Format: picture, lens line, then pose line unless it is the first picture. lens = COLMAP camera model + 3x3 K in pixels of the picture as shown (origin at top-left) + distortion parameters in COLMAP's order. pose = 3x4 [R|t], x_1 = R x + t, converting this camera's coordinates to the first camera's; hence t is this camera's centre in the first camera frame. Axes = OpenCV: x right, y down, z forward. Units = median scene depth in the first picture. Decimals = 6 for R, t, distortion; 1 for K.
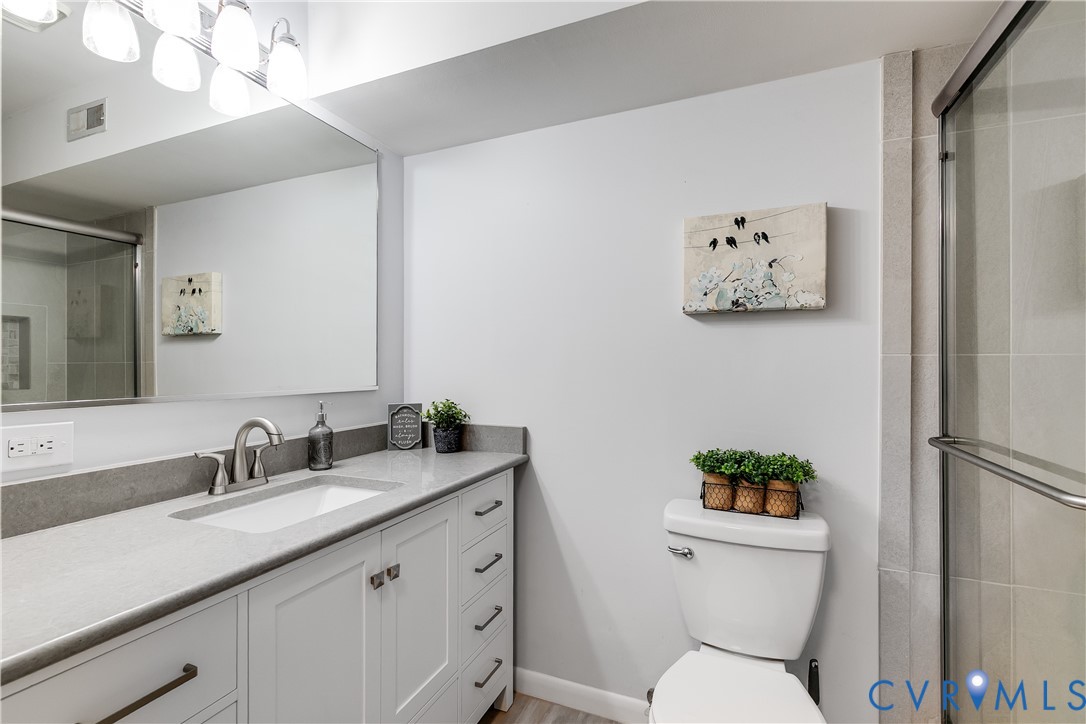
lens RADIAL K [[490.6, 0, 538.8], [0, 490.6, 353.8], [0, 0, 1]] dist [-0.001319, -0.000275]
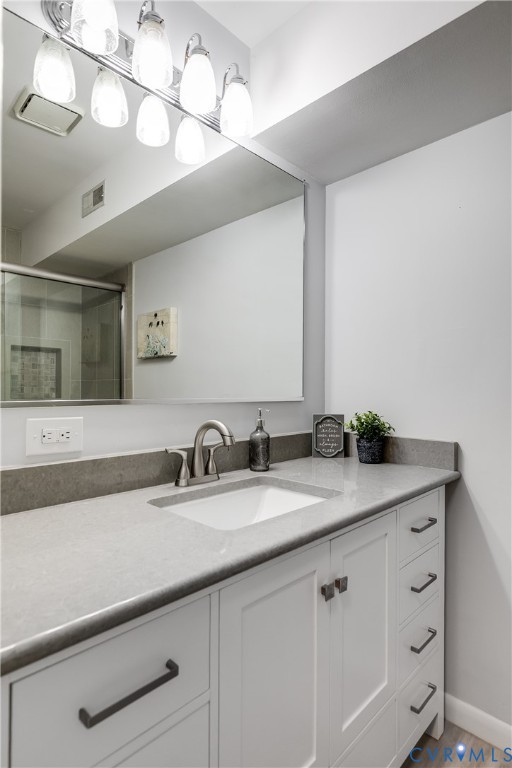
lens RADIAL K [[412.1, 0, 256.7], [0, 412.1, 370.2], [0, 0, 1]] dist [-0.002180, -0.001517]
pose [[0.933913, -0.008478, -0.357400, -0.123157], [0.001232, 0.999789, -0.020496, 0.030236], [0.357498, 0.018701, 0.933727, 0.134252]]
